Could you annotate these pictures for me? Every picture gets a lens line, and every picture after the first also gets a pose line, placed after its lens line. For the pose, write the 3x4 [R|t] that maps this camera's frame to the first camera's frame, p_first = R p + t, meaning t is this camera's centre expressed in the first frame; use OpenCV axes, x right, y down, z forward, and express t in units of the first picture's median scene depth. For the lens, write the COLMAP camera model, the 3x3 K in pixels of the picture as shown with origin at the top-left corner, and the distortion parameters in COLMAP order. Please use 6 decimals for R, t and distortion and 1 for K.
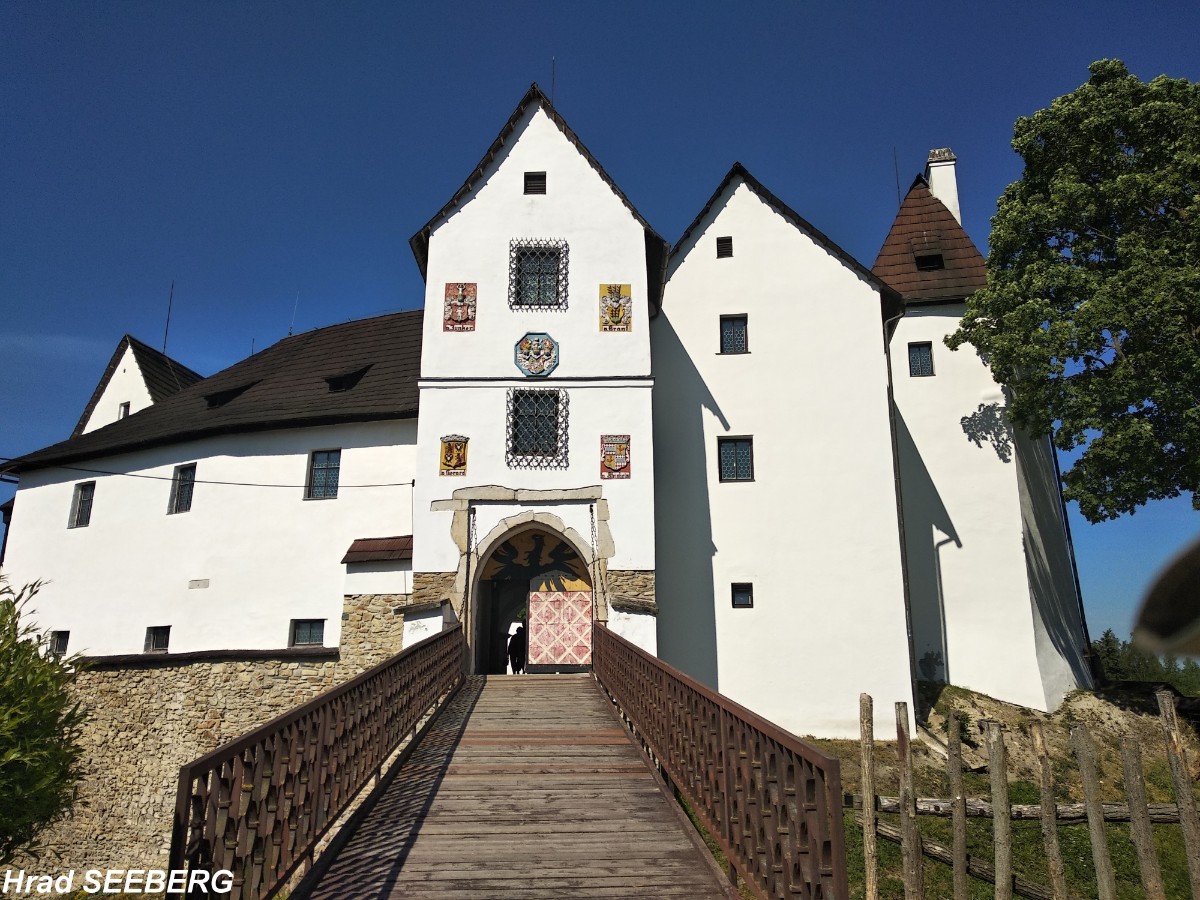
lens RADIAL K [[927.9, 0, 610.3], [0, 927.9, 487.5], [0, 0, 1]] dist [0.095017, -0.185013]
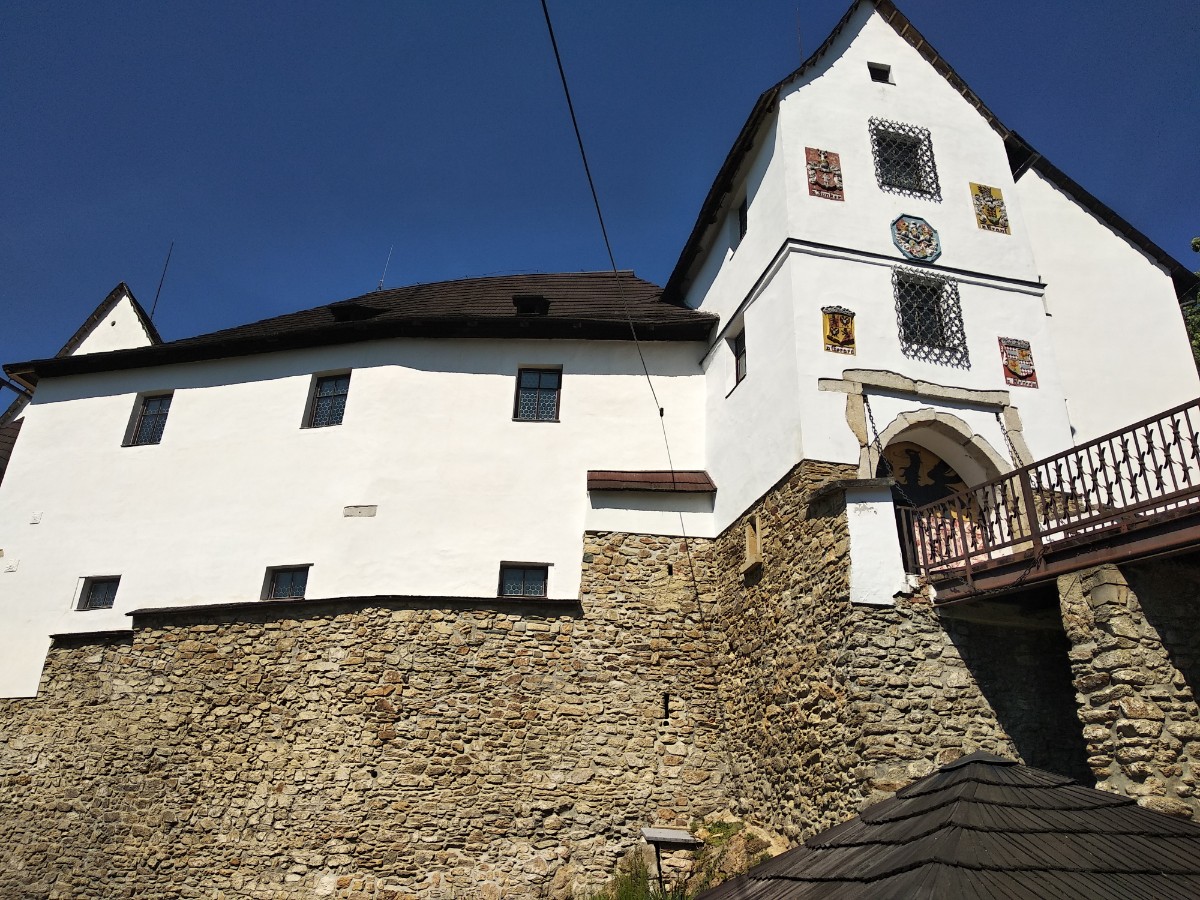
lens RADIAL K [[927.9, 0, 610.3], [0, 927.9, 487.5], [0, 0, 1]] dist [0.095017, -0.185013]
pose [[0.972728, 0.119415, 0.198849, -0.420430], [-0.082263, 0.979174, -0.185611, 0.218907], [-0.216872, 0.164191, 0.962293, 0.252004]]
